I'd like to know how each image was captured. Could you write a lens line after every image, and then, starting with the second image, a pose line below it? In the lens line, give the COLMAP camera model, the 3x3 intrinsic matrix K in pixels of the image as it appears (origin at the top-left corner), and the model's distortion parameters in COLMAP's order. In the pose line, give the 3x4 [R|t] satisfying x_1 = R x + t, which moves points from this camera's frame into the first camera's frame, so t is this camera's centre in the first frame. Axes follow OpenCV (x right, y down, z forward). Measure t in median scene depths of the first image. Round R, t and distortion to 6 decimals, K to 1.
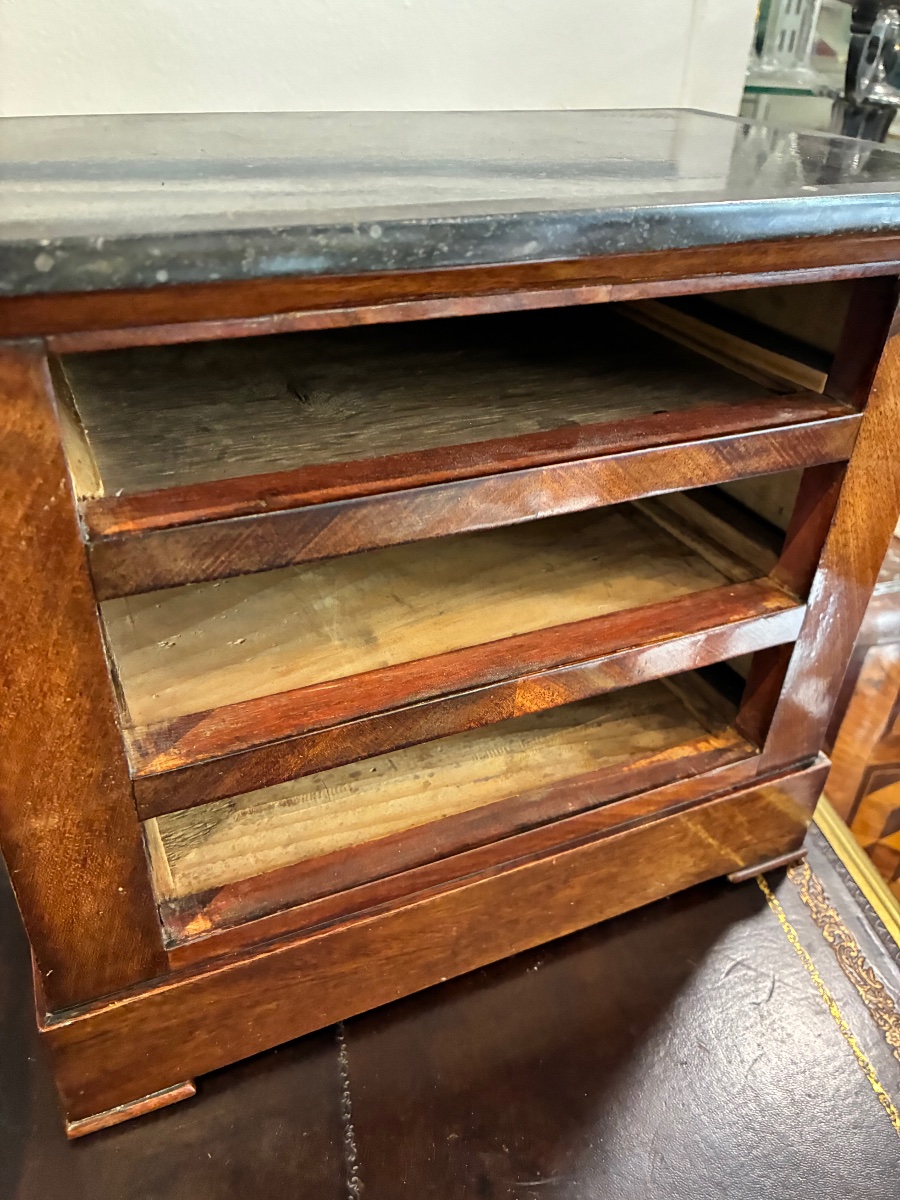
lens RADIAL K [[923.0, 0, 450.0], [0, 923.0, 600.0], [0, 0, 1]] dist [0.045435, 0.001315]
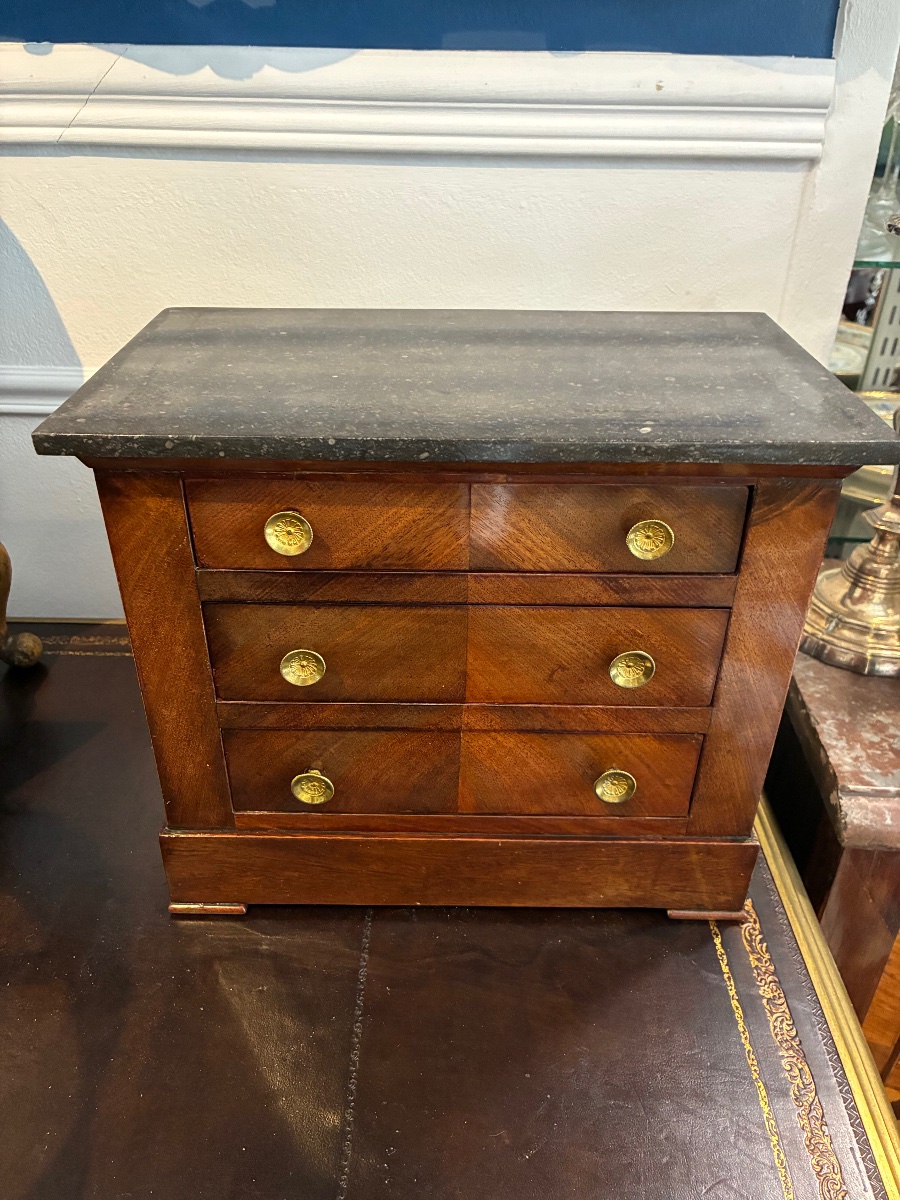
lens RADIAL K [[913.9, 0, 450.0], [0, 913.9, 600.0], [0, 0, 1]] dist [0.089521, -0.119536]
pose [[0.909627, 0.199242, -0.364529, 0.602117], [-0.209011, 0.977828, 0.012898, -0.102638], [0.359017, 0.064458, 0.931103, -0.437770]]
